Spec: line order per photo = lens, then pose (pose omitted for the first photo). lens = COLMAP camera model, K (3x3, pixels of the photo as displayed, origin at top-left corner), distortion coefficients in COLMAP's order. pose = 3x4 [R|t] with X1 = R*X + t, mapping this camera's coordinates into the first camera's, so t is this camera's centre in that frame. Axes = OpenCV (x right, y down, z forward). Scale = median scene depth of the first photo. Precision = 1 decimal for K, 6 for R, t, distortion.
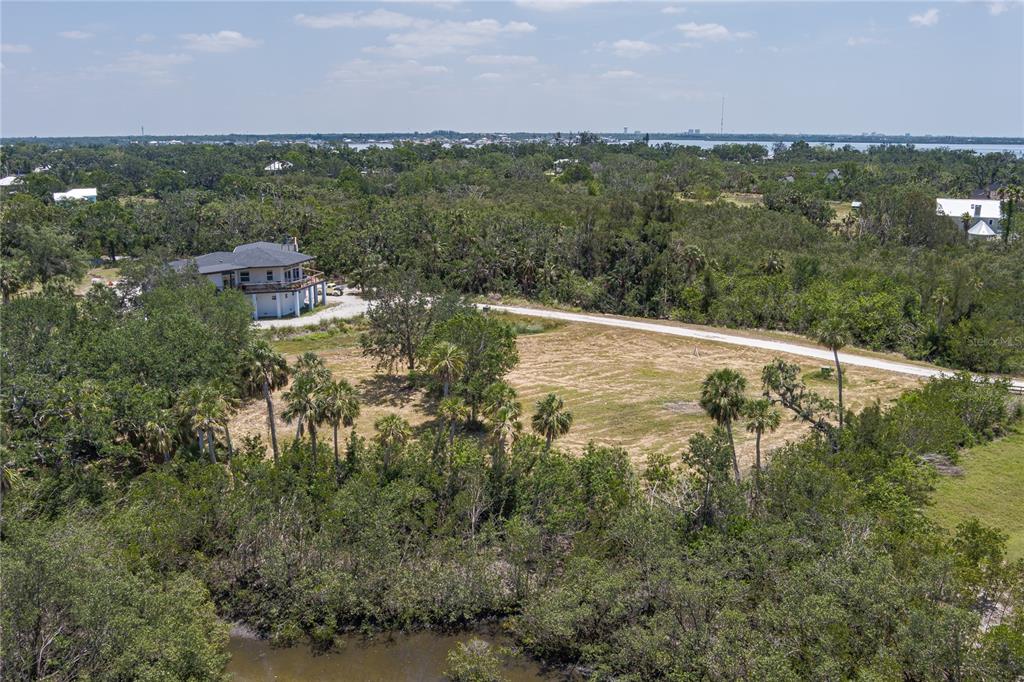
lens RADIAL K [[501.2, 0, 511.8], [0, 501.2, 342.0], [0, 0, 1]] dist [-0.002330, 0.000628]
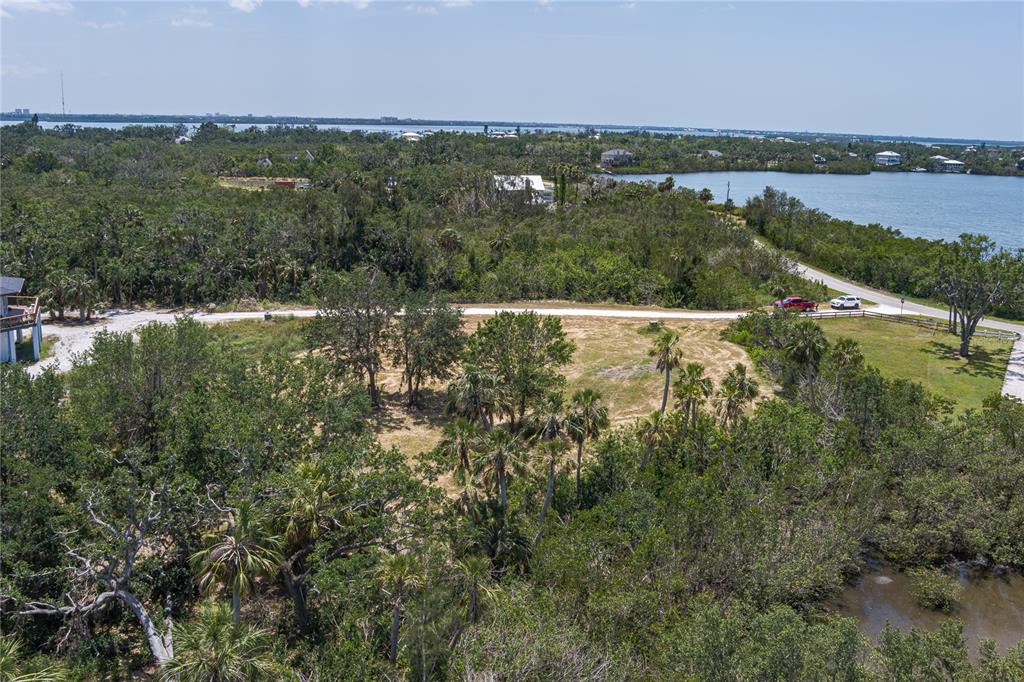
lens RADIAL K [[501.2, 0, 512.7], [0, 501.2, 341.5], [0, 0, 1]] dist [-0.002330, 0.000628]
pose [[0.910427, -0.163613, 0.379939, 0.690561], [0.155578, 0.986454, 0.051993, 0.080602], [-0.383299, 0.011774, 0.923549, -0.168948]]
